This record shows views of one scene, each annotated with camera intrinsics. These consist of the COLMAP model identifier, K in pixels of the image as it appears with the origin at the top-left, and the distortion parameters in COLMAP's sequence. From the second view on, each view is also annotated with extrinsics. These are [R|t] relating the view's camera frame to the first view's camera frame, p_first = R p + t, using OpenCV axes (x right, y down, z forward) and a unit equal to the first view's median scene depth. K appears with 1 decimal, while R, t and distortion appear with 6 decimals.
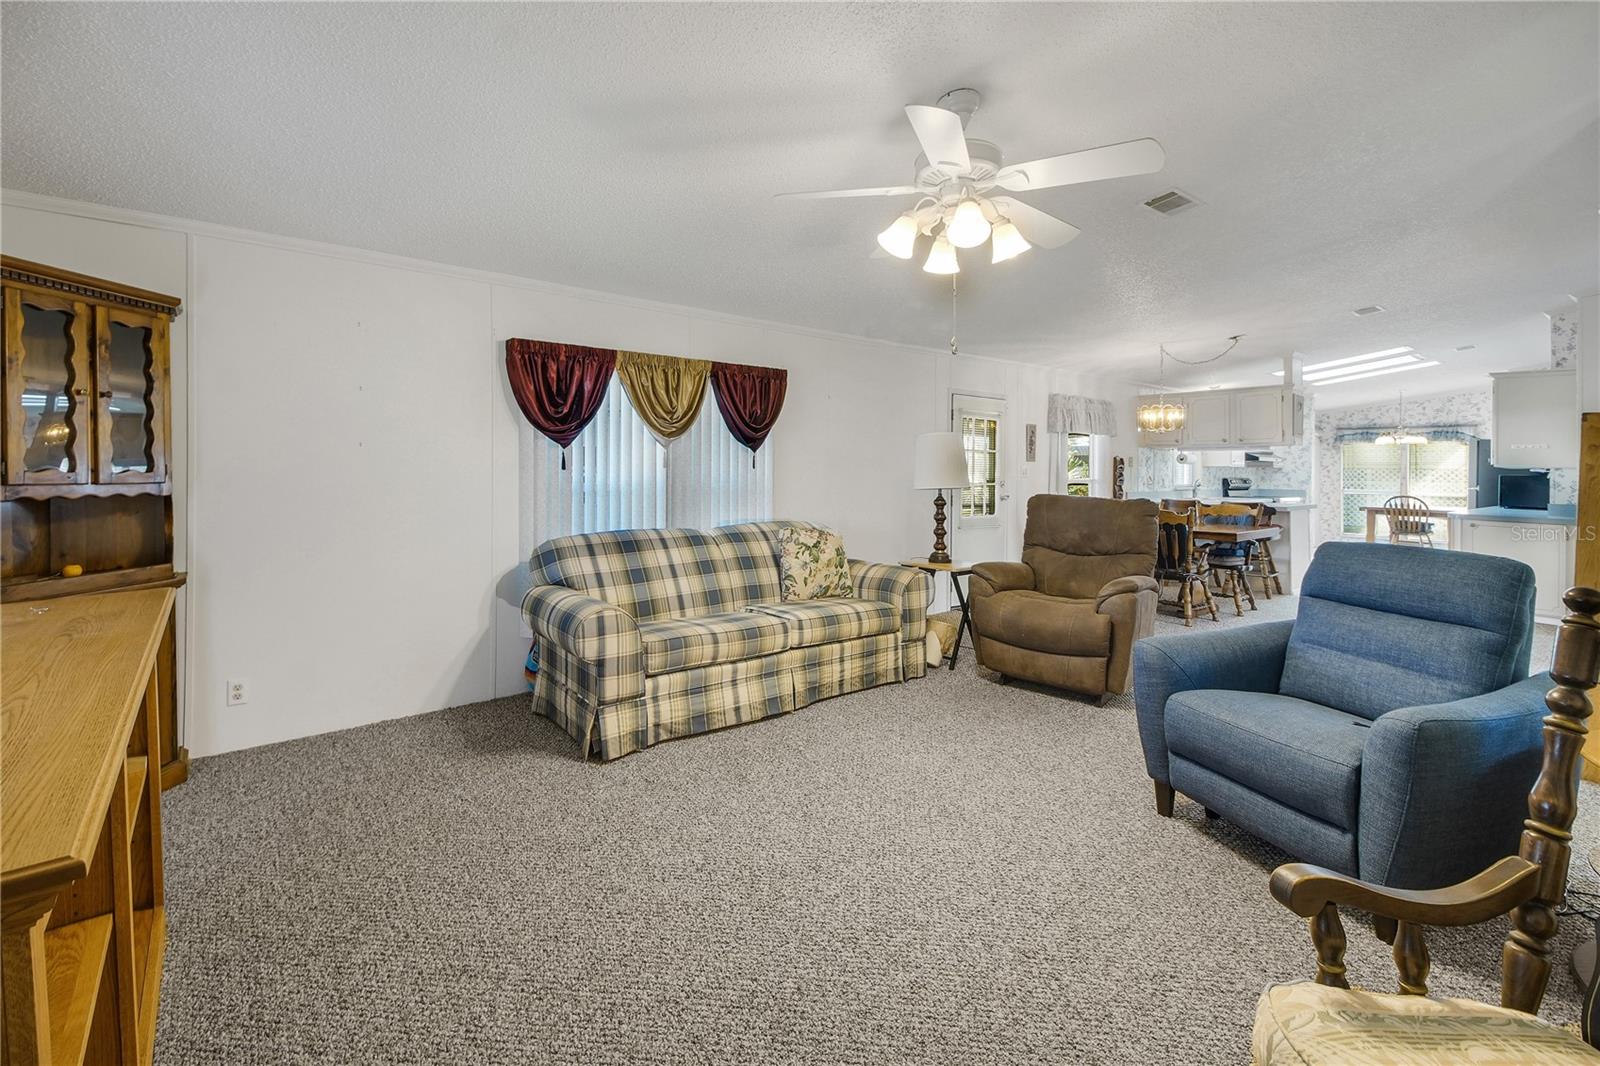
lens RADIAL K [[692.4, 0, 800.0], [0, 692.4, 468.4], [0, 0, 1]] dist [0.041088, -0.019459]
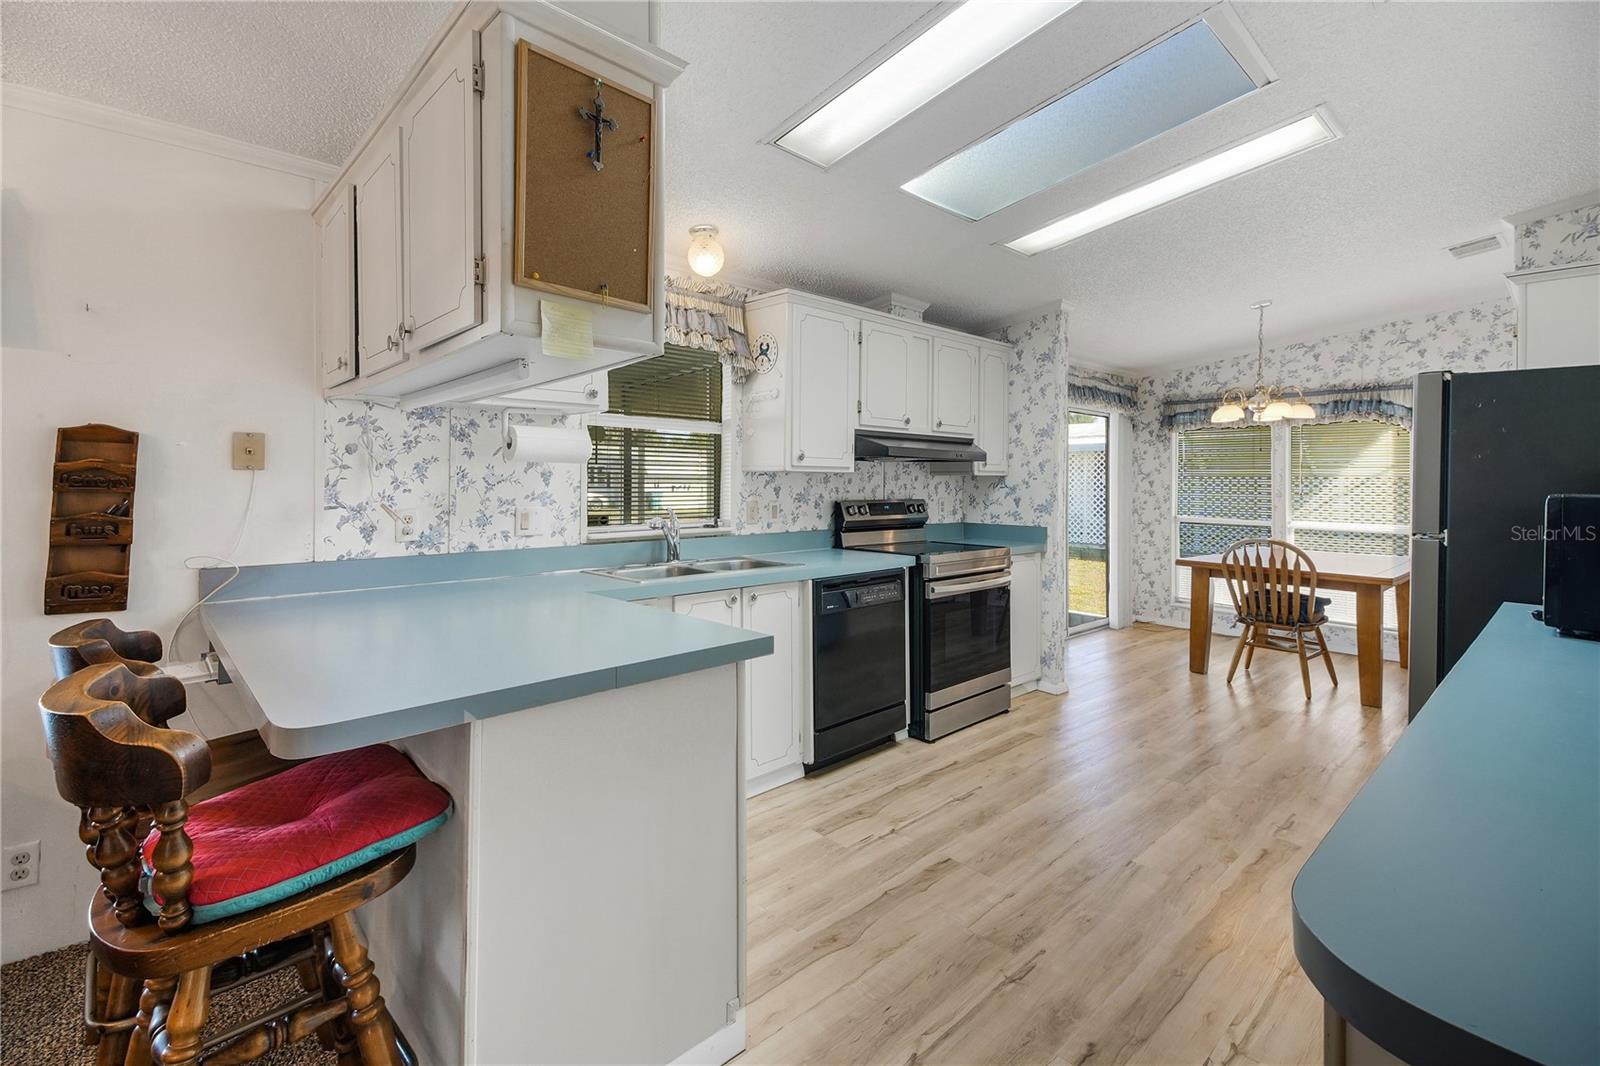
lens RADIAL K [[717.1, 0, 798.0], [0, 717.1, 482.4], [0, 0, 1]] dist [0.035600, -0.000341]
pose [[0.997074, -0.003254, 0.076374, 1.206044], [0.003131, 0.999994, 0.001731, 0.005179], [-0.076379, -0.001486, 0.997078, 1.292436]]
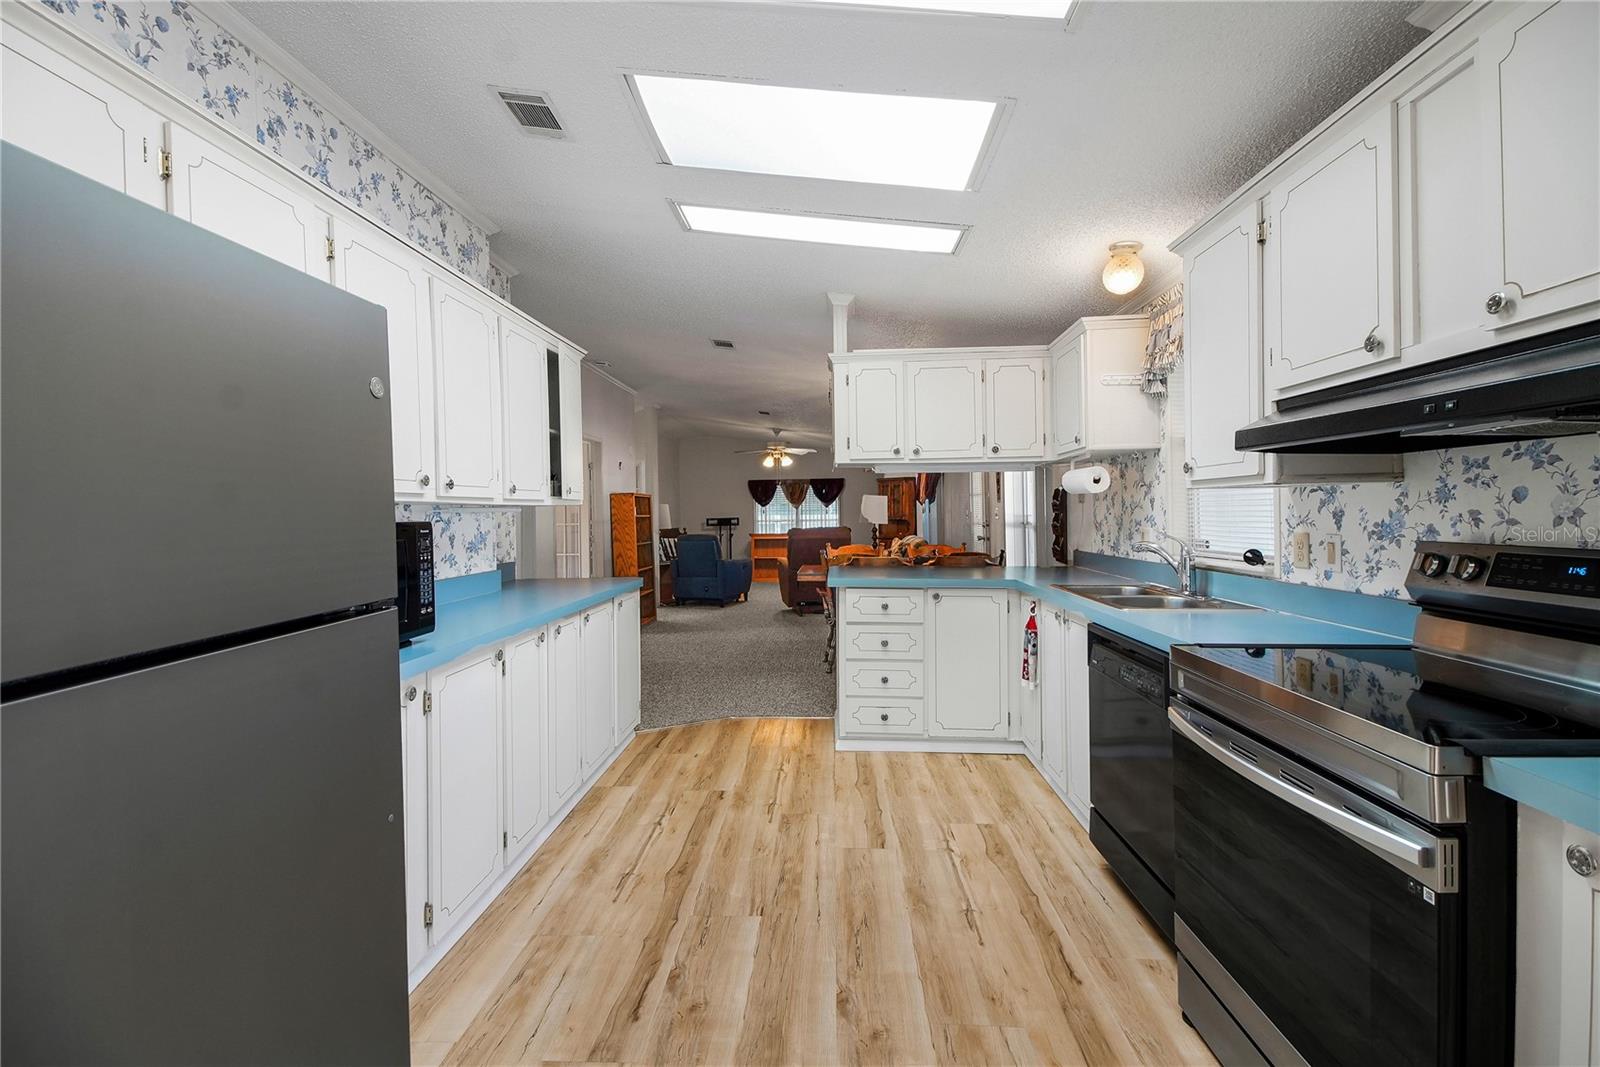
lens RADIAL K [[695.5, 0, 768.2], [0, 695.5, 515.0], [0, 0, 1]] dist [-0.000667, -0.000232]
pose [[-0.695747, 0.001226, -0.718286, 1.855307], [0.006589, 0.999967, -0.004675, 0.014516], [0.718256, -0.007985, -0.695733, 2.180980]]
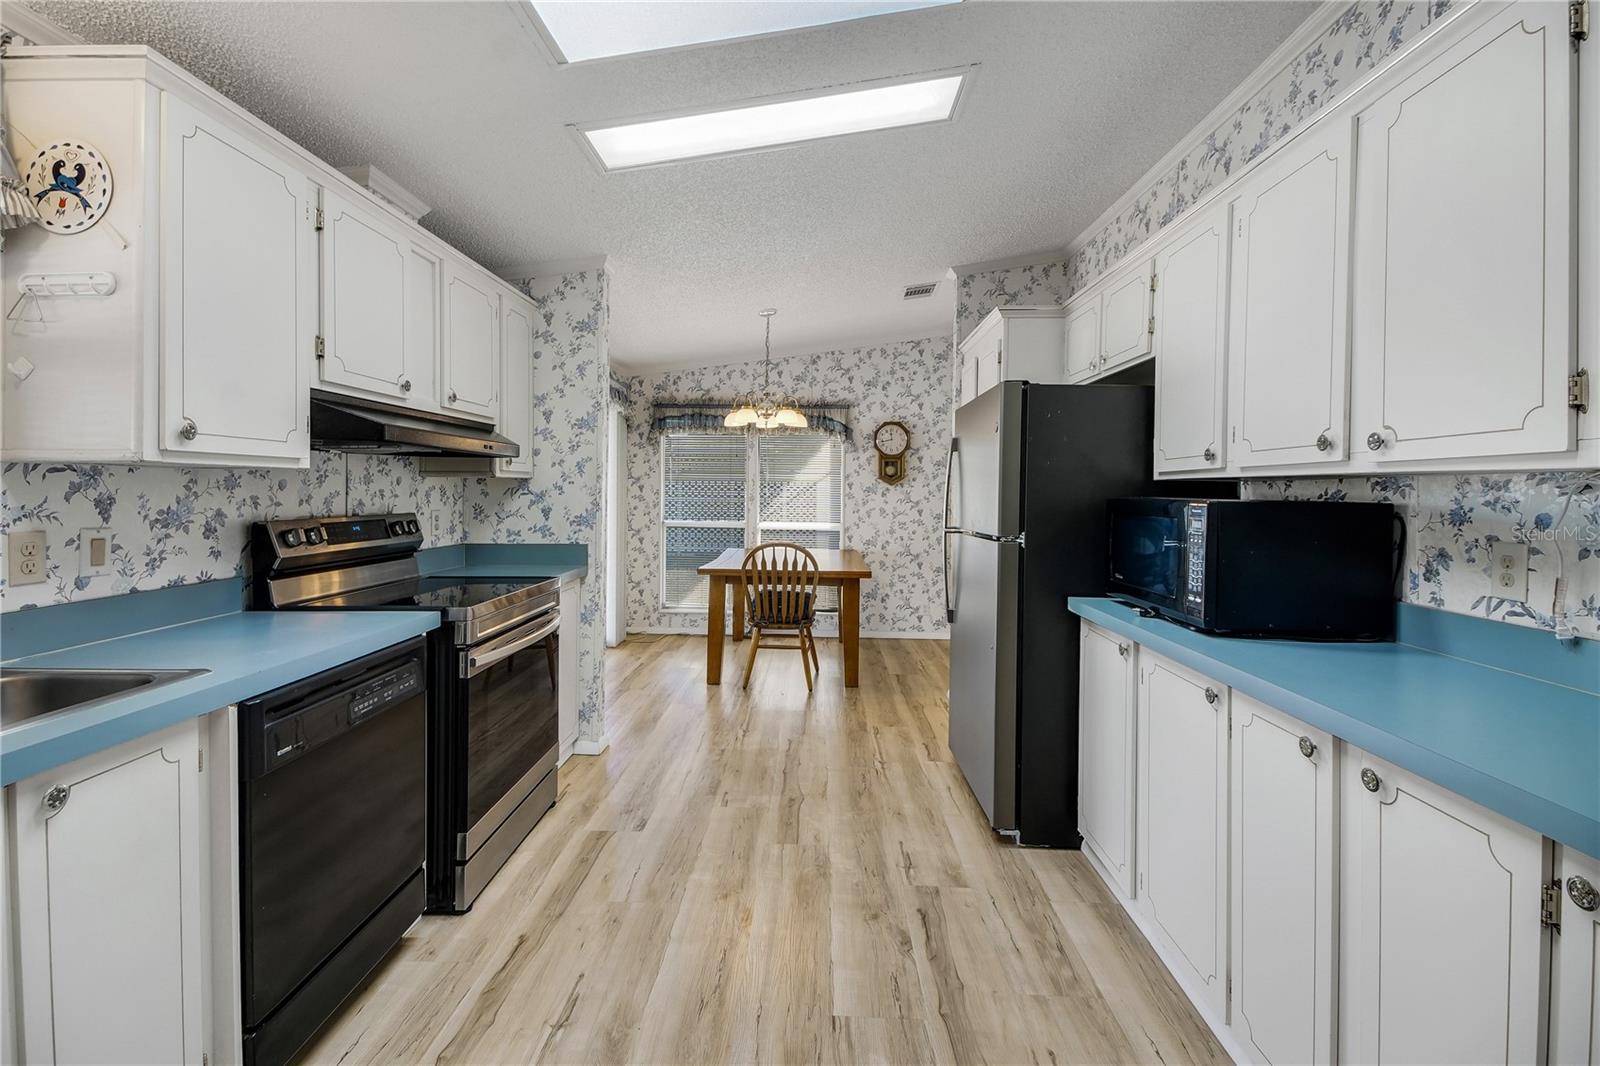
lens RADIAL K [[697.2, 0, 795.6], [0, 697.2, 492.7], [0, 0, 1]] dist [0.045478, -0.020587]
pose [[0.651886, -0.010235, 0.758248, 1.196533], [0.001283, 0.999922, 0.012394, 0.004927], [-0.758315, -0.007106, 0.651849, 1.593778]]
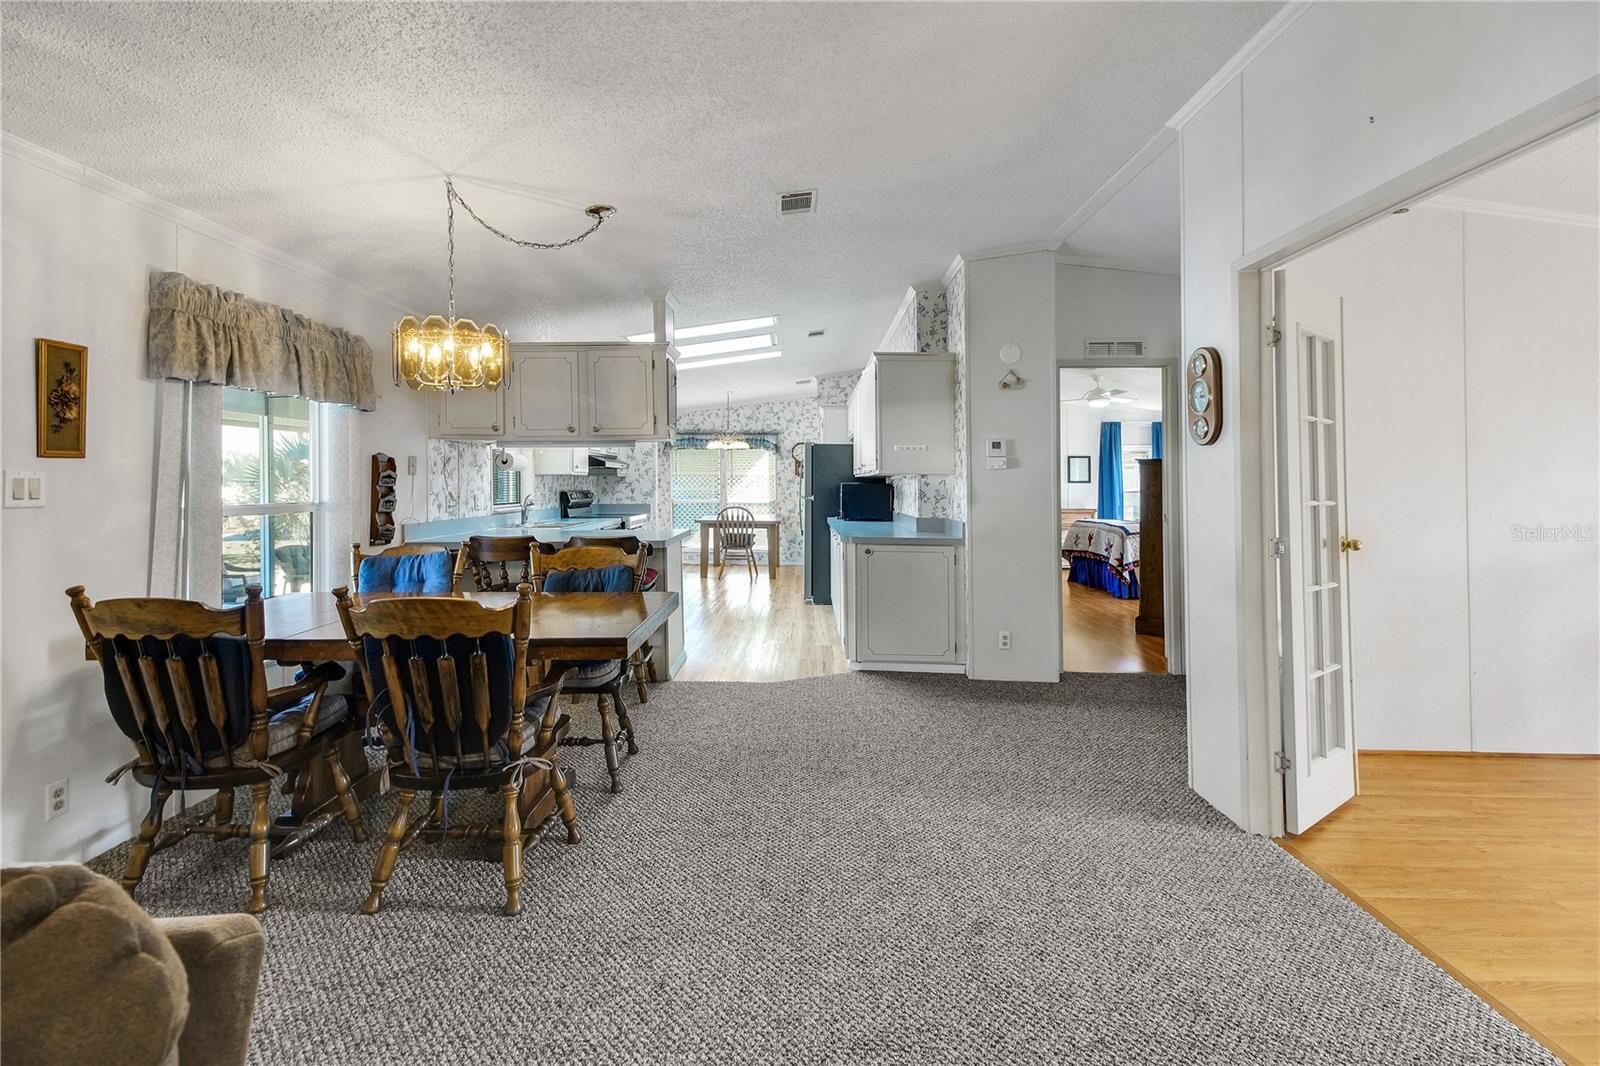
lens RADIAL K [[710.9, 0, 786.6], [0, 710.9, 478.2], [0, 0, 1]] dist [0.039501, -0.000238]
pose [[0.645255, -0.005506, 0.763948, 0.446739], [0.005907, 0.999980, 0.002218, 0.001224], [-0.763945, 0.003082, 0.645274, 0.803241]]
